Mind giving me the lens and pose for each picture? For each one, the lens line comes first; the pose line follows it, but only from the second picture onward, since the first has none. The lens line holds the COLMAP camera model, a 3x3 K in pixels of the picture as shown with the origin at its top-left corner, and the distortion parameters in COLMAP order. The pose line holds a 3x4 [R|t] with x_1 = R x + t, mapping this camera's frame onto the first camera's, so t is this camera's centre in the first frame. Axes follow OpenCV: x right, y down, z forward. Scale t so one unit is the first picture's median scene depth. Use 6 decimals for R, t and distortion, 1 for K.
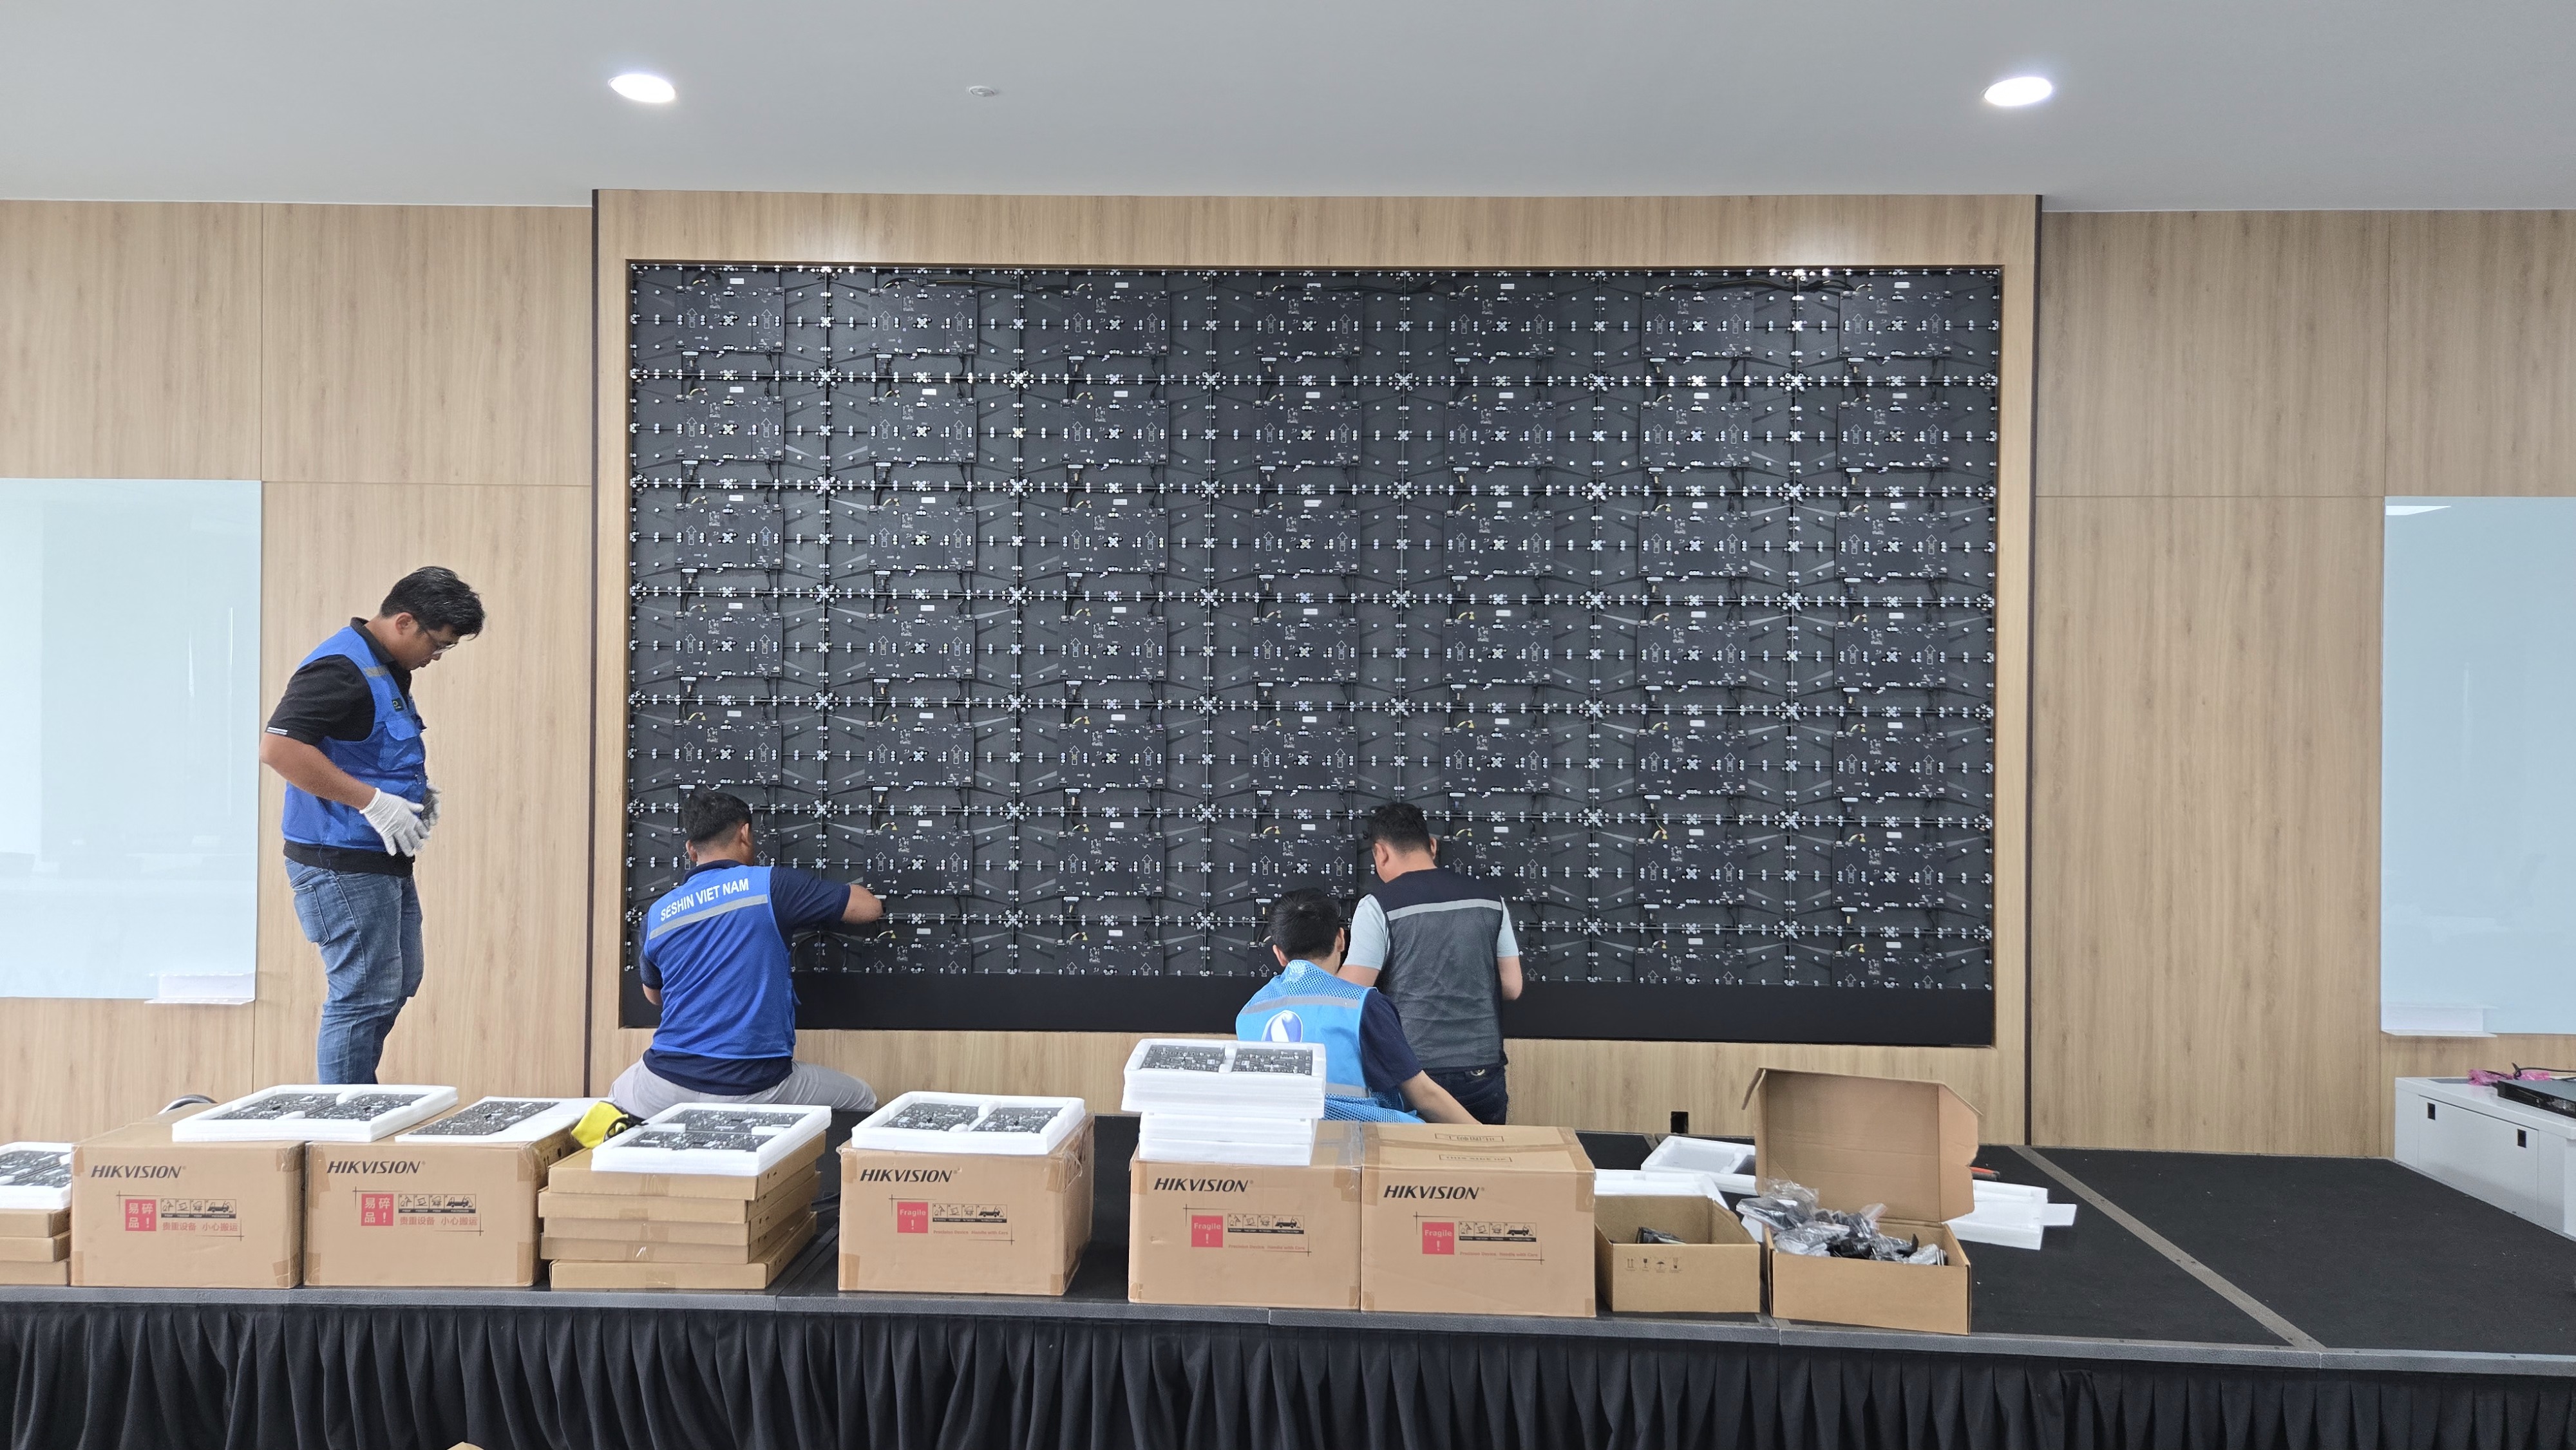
lens RADIAL K [[1793.2, 0, 1332.7], [0, 1793.2, 743.9], [0, 0, 1]] dist [0.081081, -0.075472]
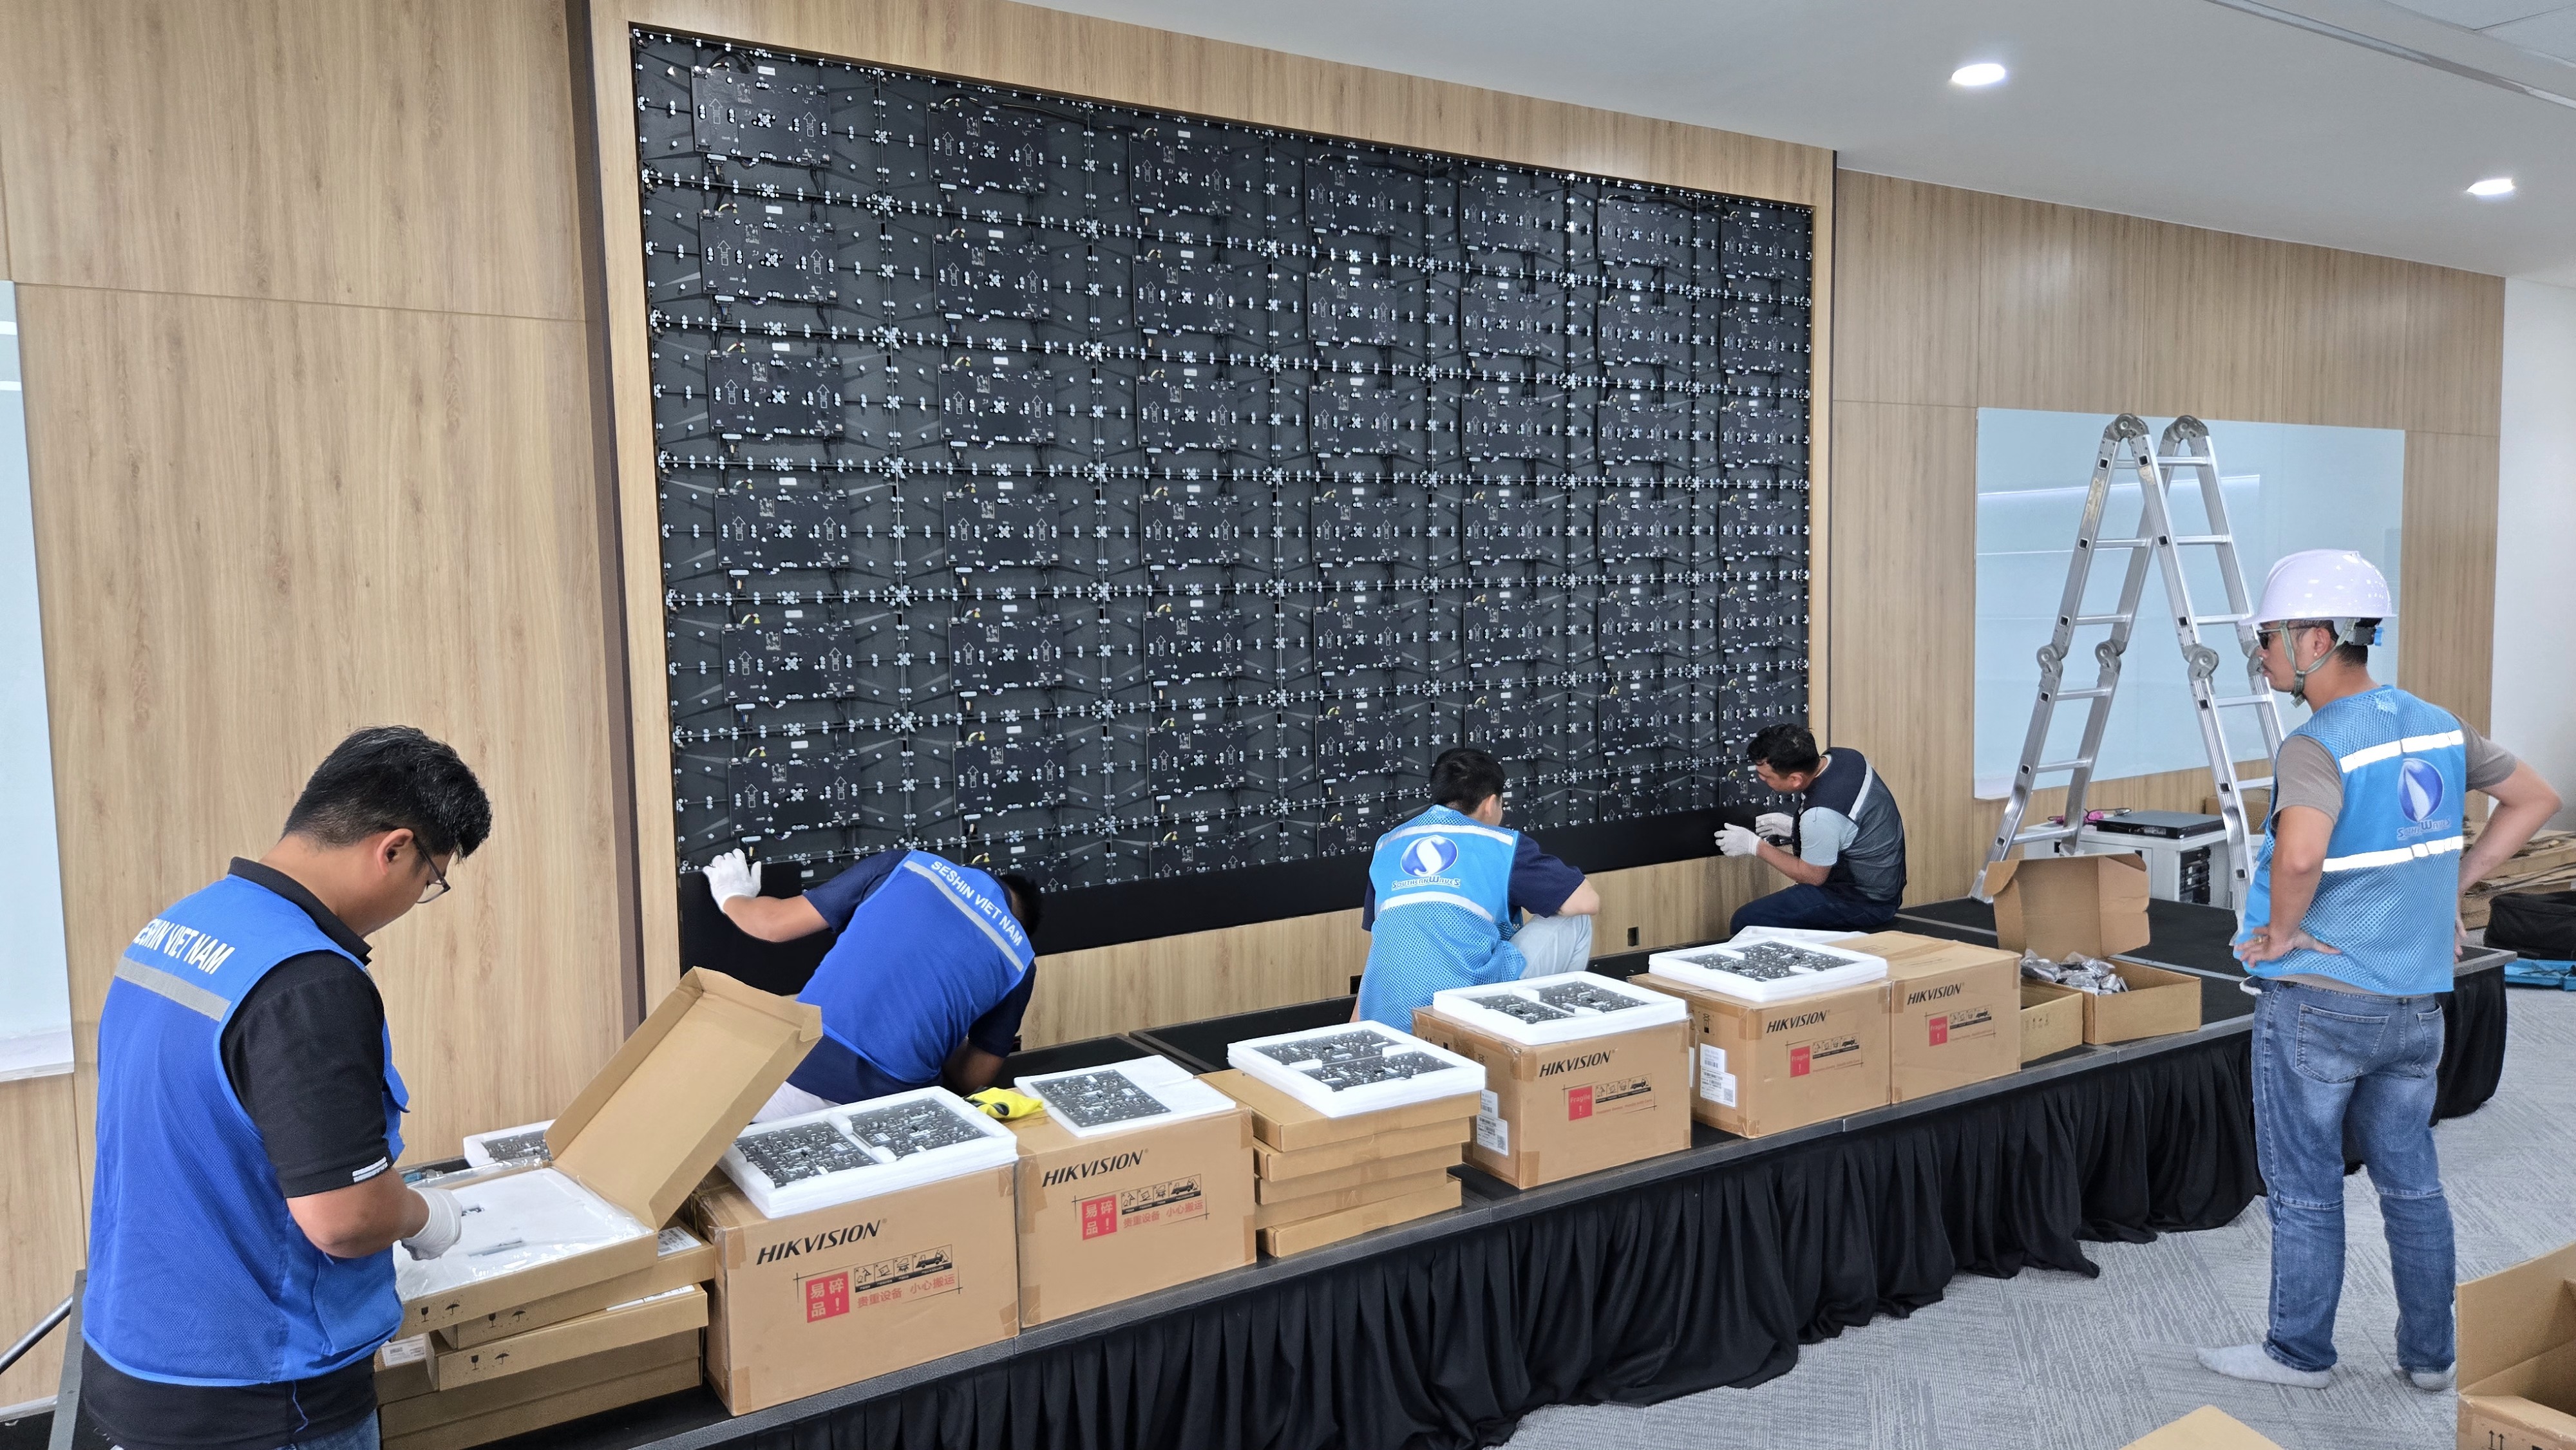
lens RADIAL K [[1793.2, 0, 1332.7], [0, 1793.2, 743.9], [0, 0, 1]] dist [0.081081, -0.075472]
pose [[0.802201, -0.080892, 0.591549, -0.630280], [0.028571, 0.994845, 0.097296, -0.031247], [-0.596370, -0.061150, 0.800377, 0.193107]]
